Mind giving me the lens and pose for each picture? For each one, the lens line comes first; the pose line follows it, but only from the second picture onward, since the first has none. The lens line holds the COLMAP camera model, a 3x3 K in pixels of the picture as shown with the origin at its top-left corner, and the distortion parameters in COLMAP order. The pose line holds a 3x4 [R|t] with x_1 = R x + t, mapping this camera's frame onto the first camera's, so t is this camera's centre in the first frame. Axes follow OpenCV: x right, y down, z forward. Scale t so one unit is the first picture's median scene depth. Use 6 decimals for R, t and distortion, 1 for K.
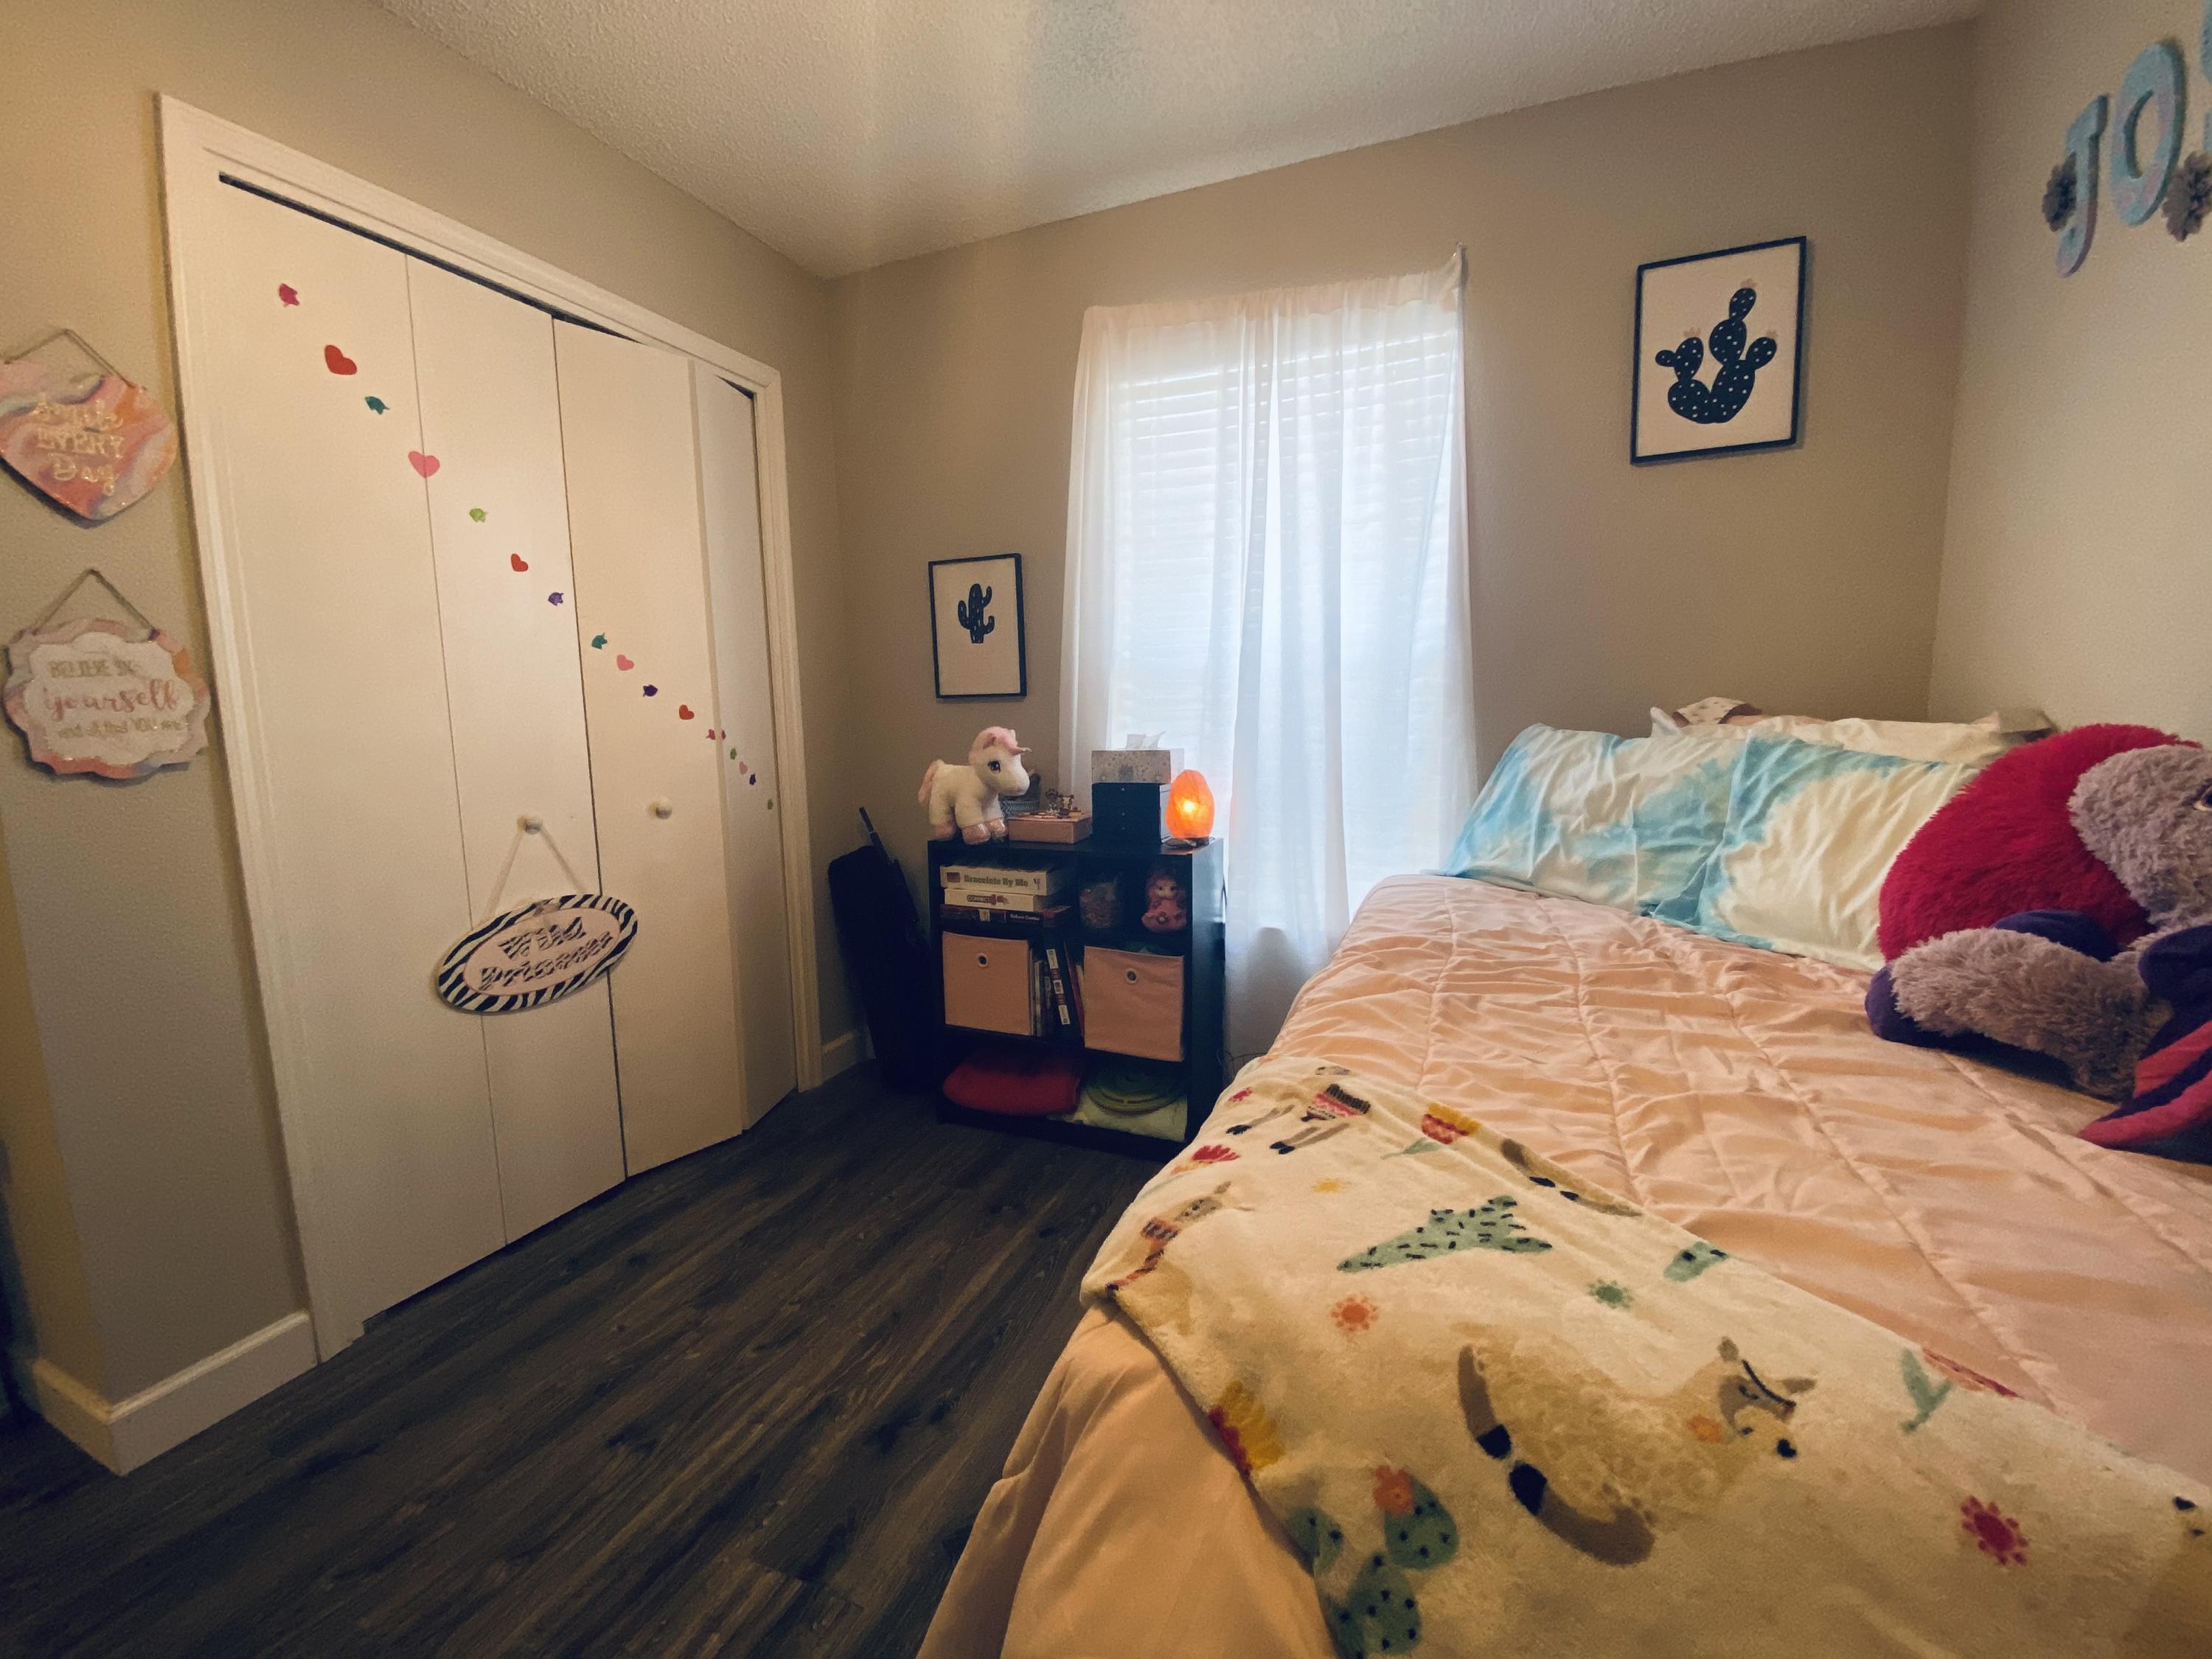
lens RADIAL K [[898.9, 0, 1097.0], [0, 898.9, 830.4], [0, 0, 1]] dist [0.008564, -0.000694]
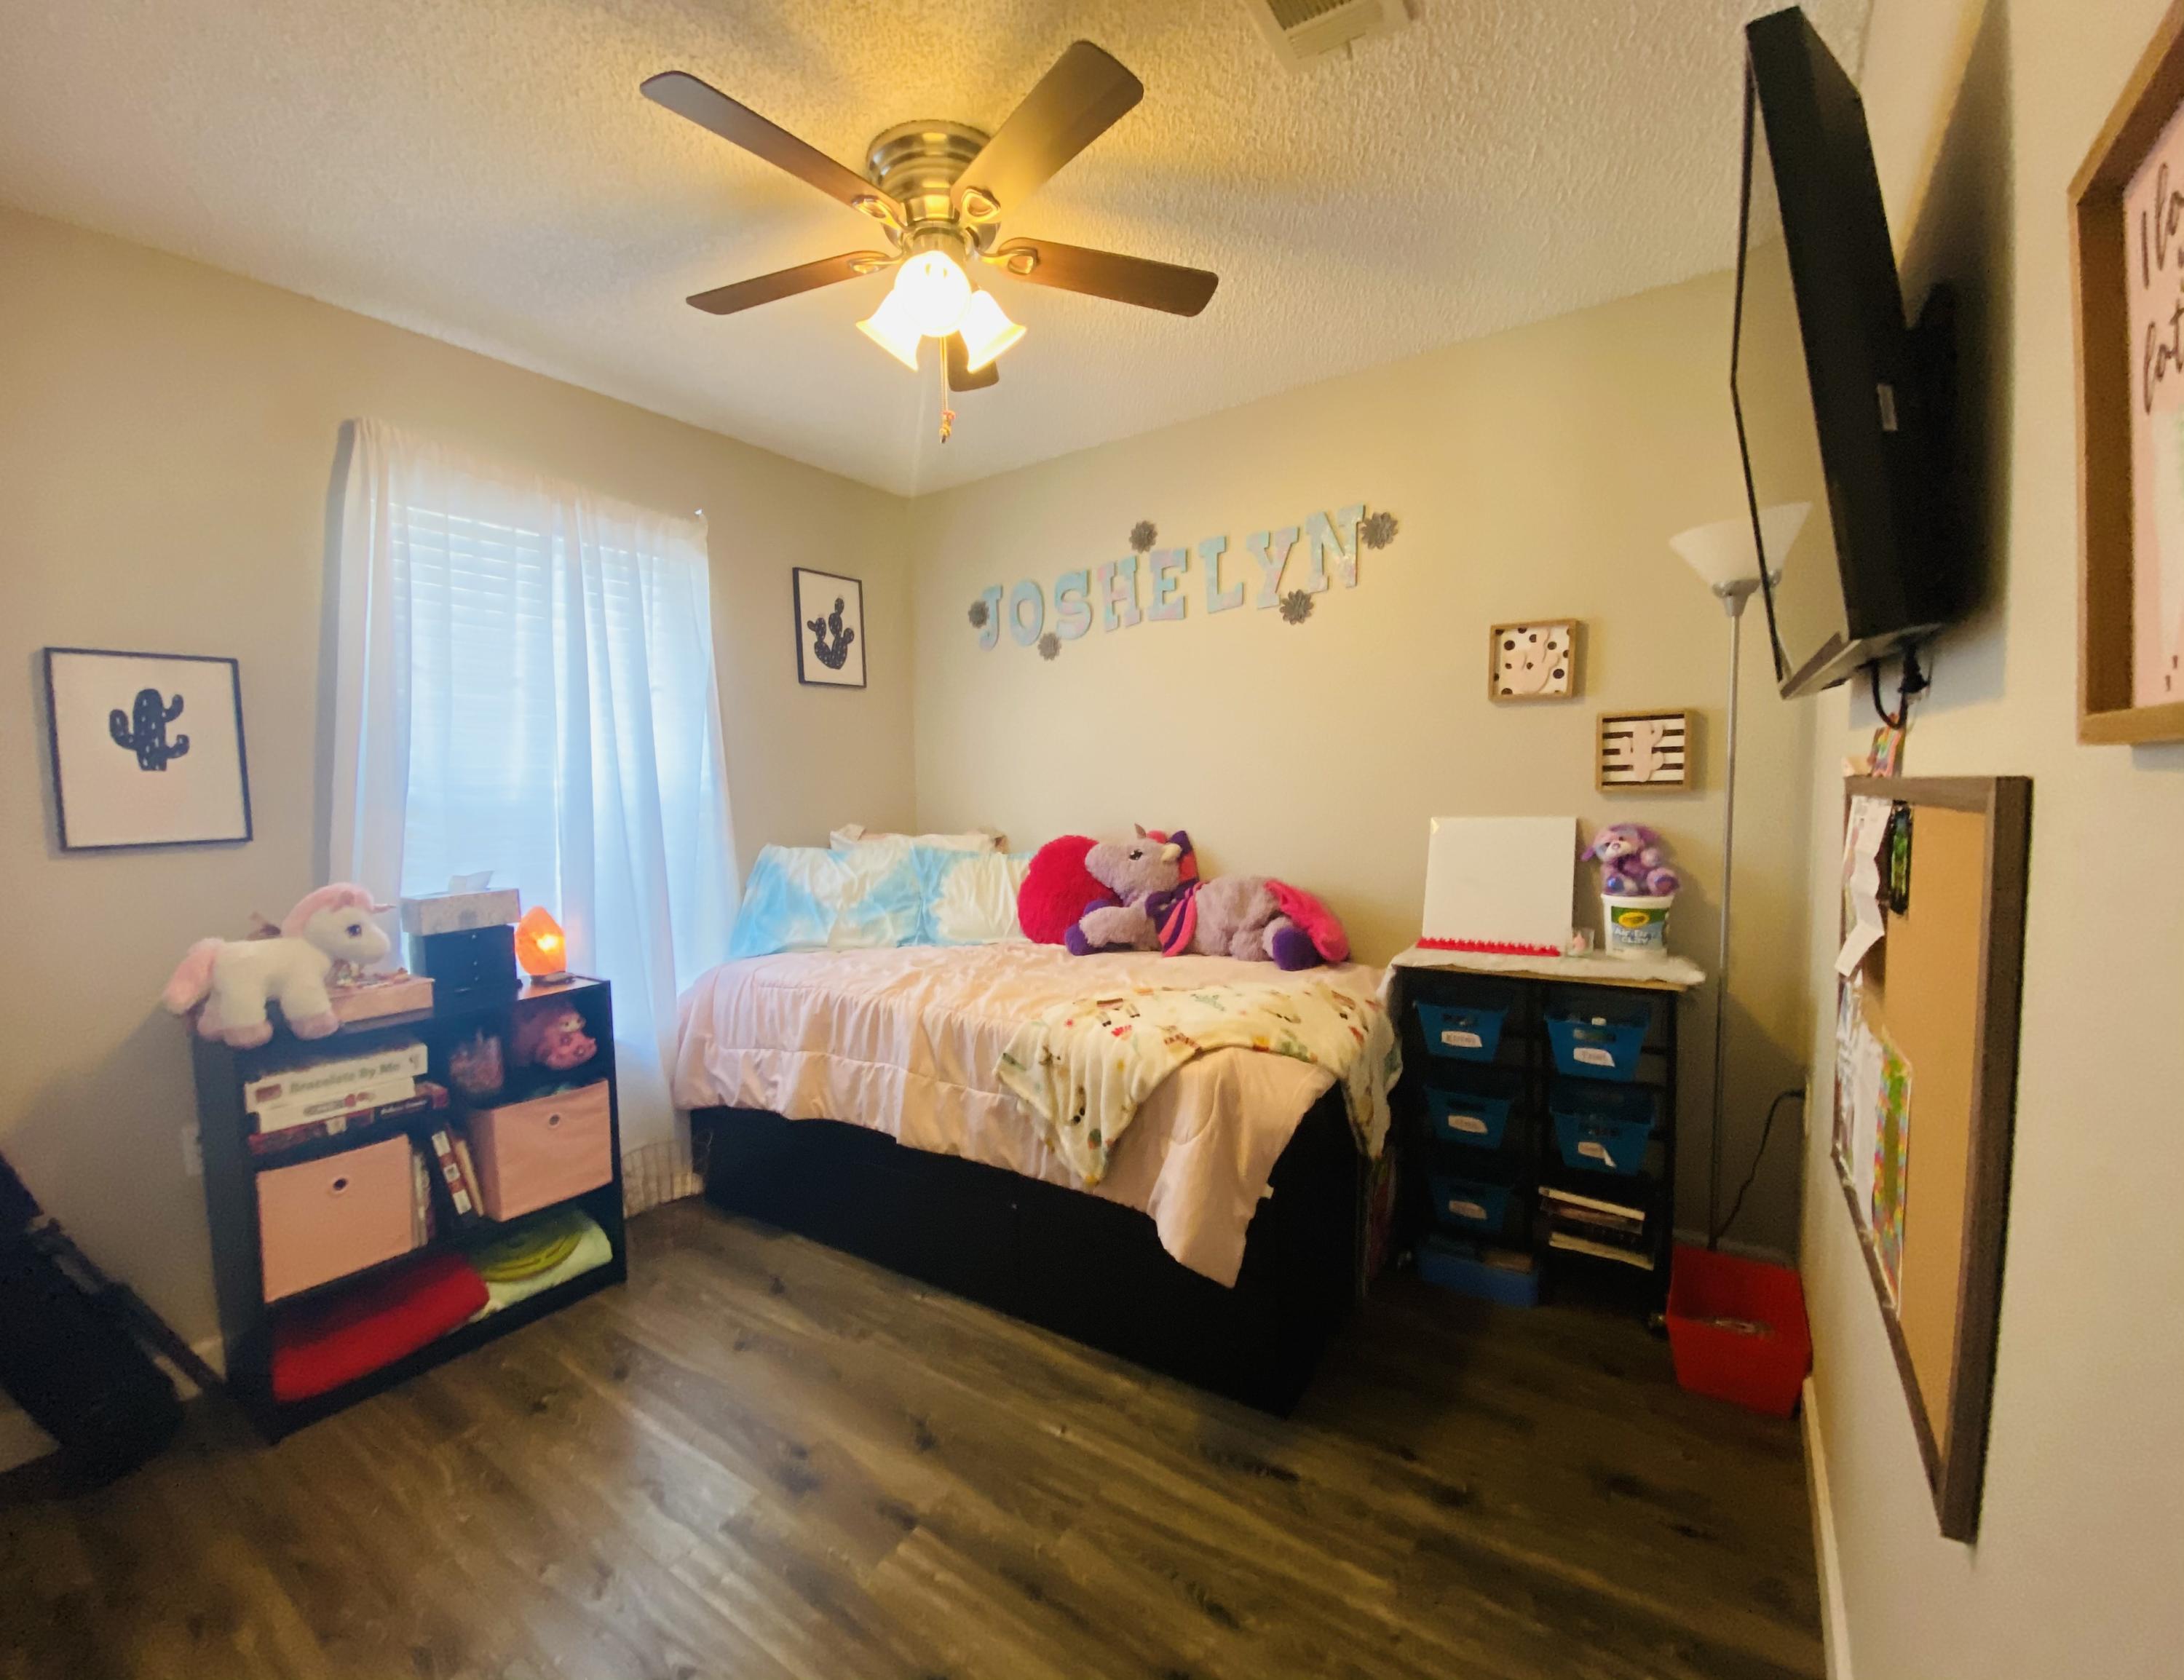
lens RADIAL K [[949.5, 0, 1085.6], [0, 949.5, 841.0], [0, 0, 1]] dist [-0.043929, -0.000754]
pose [[0.159230, -0.049179, 0.986016, -0.811112], [0.148496, 0.988589, 0.025327, -0.073889], [-0.976010, 0.142386, 0.164716, 0.211109]]
